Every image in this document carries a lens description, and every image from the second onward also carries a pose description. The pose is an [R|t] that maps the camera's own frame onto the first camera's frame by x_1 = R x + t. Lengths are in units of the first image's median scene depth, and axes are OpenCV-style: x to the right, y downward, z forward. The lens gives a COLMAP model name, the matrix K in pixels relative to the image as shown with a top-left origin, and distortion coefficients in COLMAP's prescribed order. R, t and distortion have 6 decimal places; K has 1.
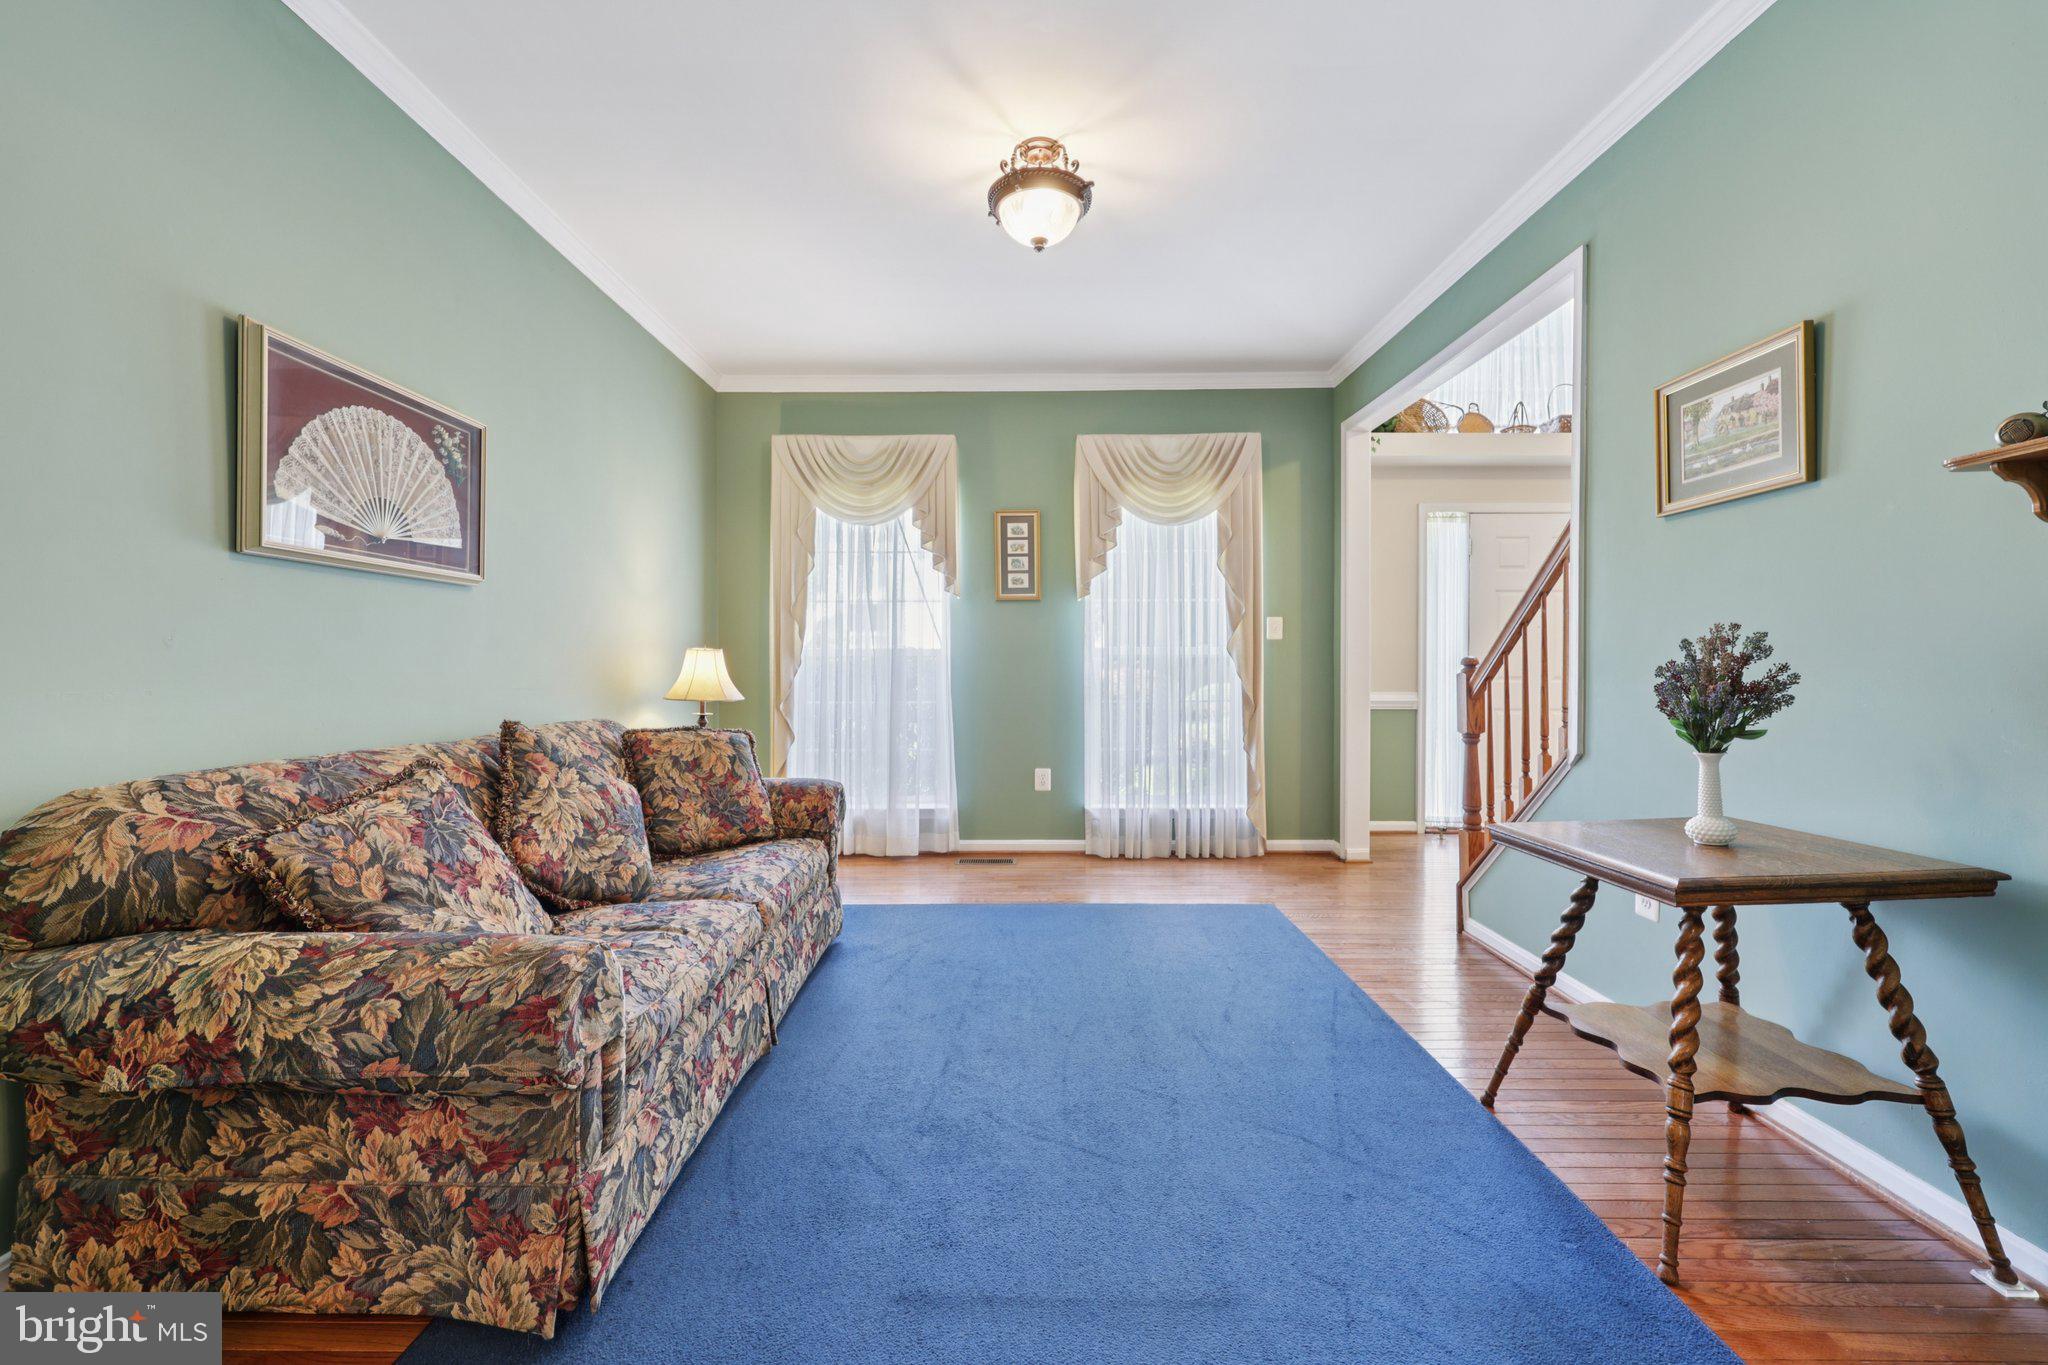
lens RADIAL K [[855.2, 0, 1015.6], [0, 855.2, 684.7], [0, 0, 1]] dist [0.001594, -0.001482]
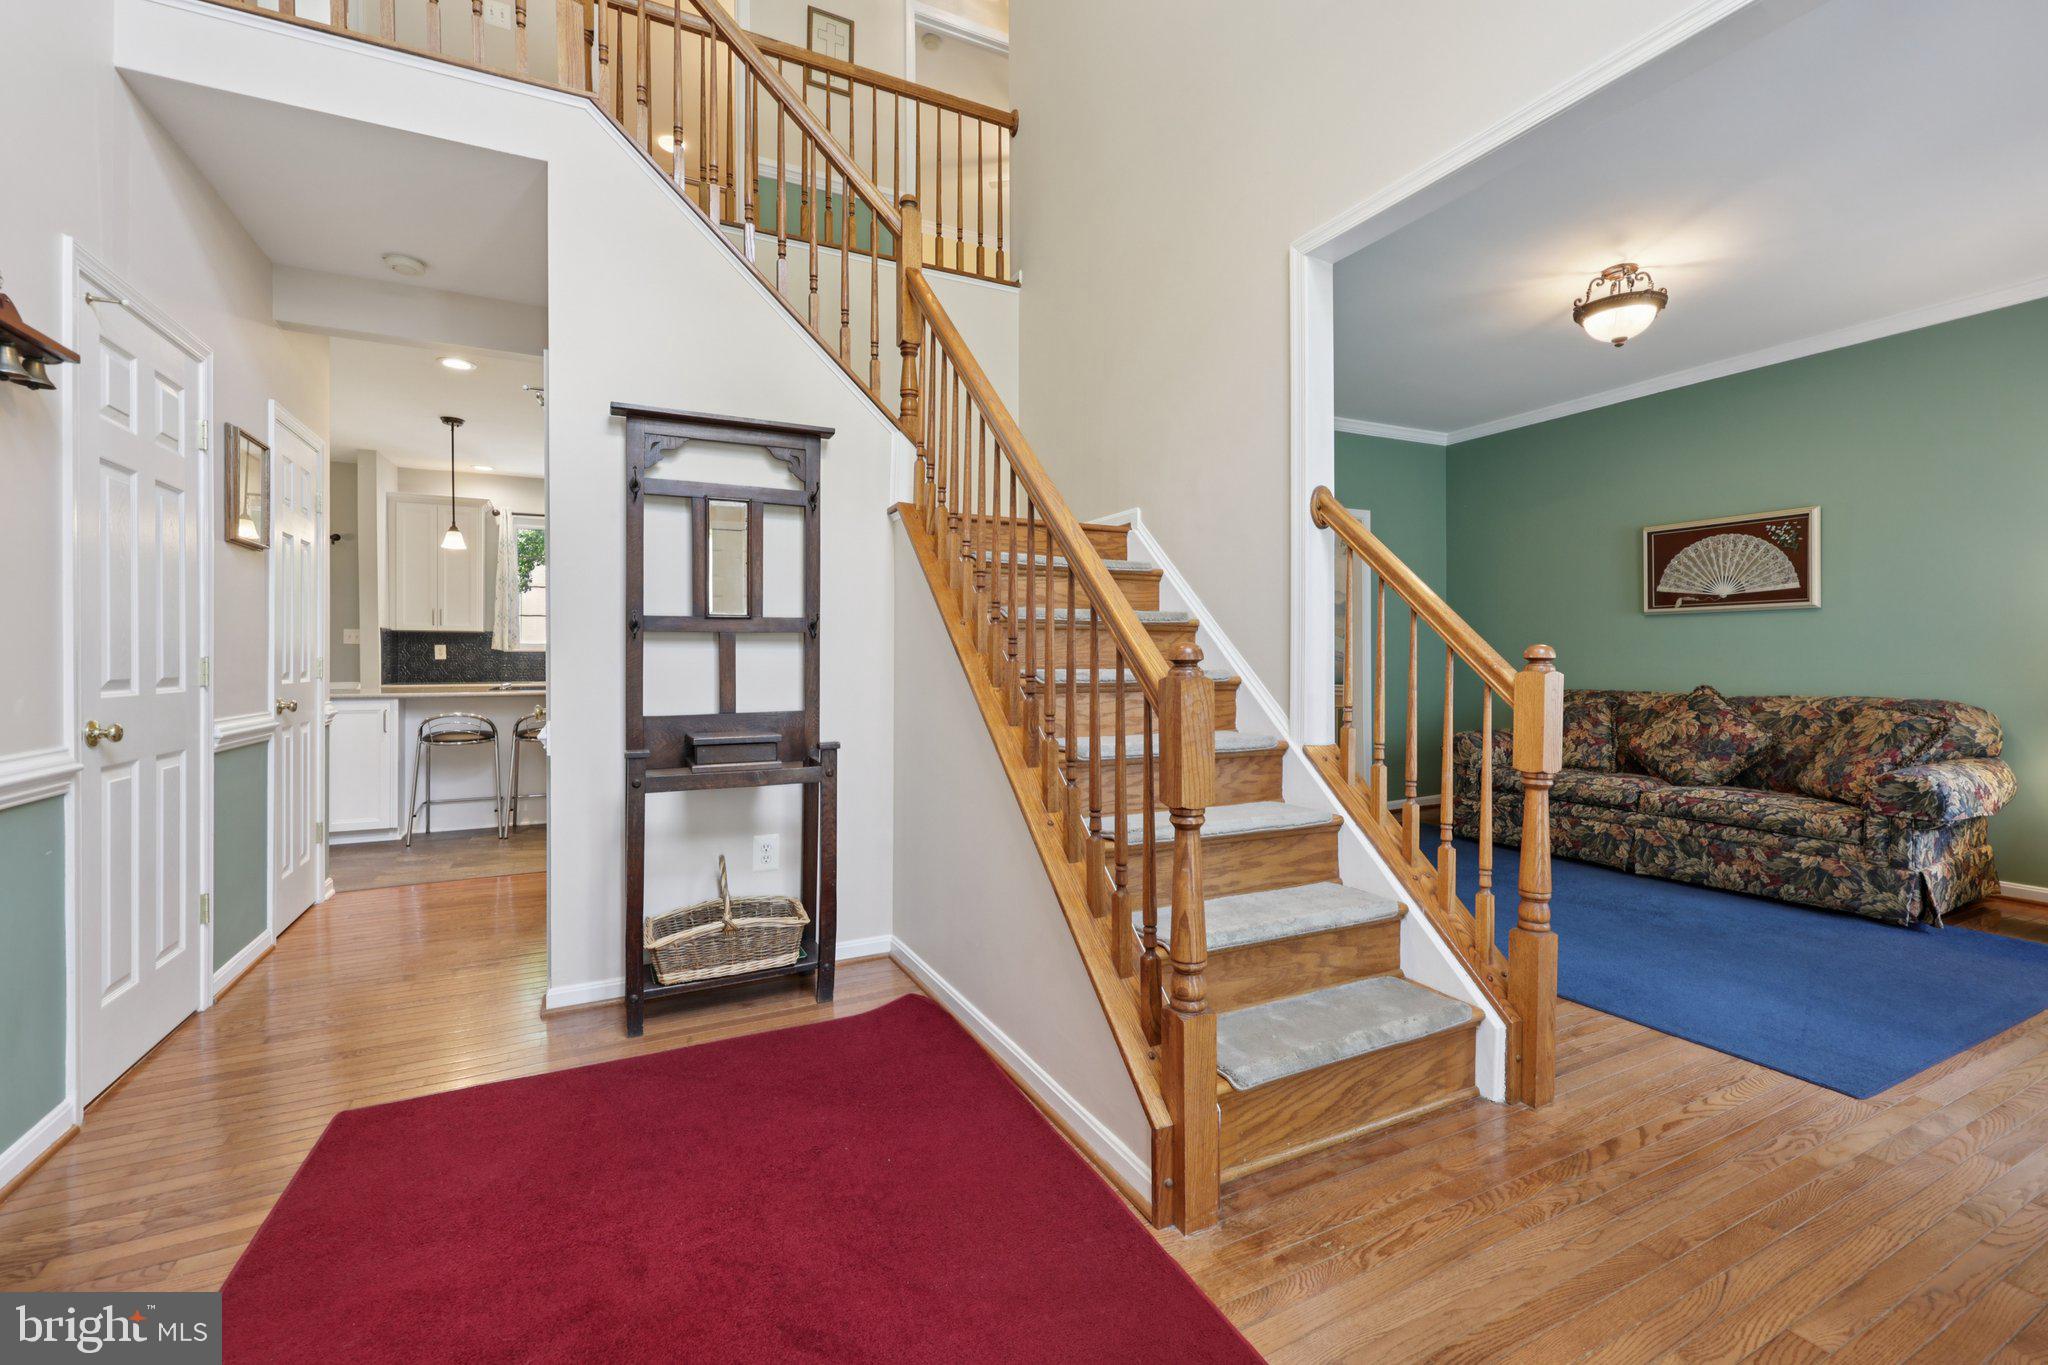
lens RADIAL K [[855.2, 0, 1023.0], [0, 855.2, 666.5], [0, 0, 1]] dist [0.001594, -0.001482]
pose [[-0.894673, 0.010385, -0.446601, 2.856100], [-0.003218, 0.999554, 0.029690, -0.090695], [0.446710, 0.028000, -0.894240, 3.509739]]
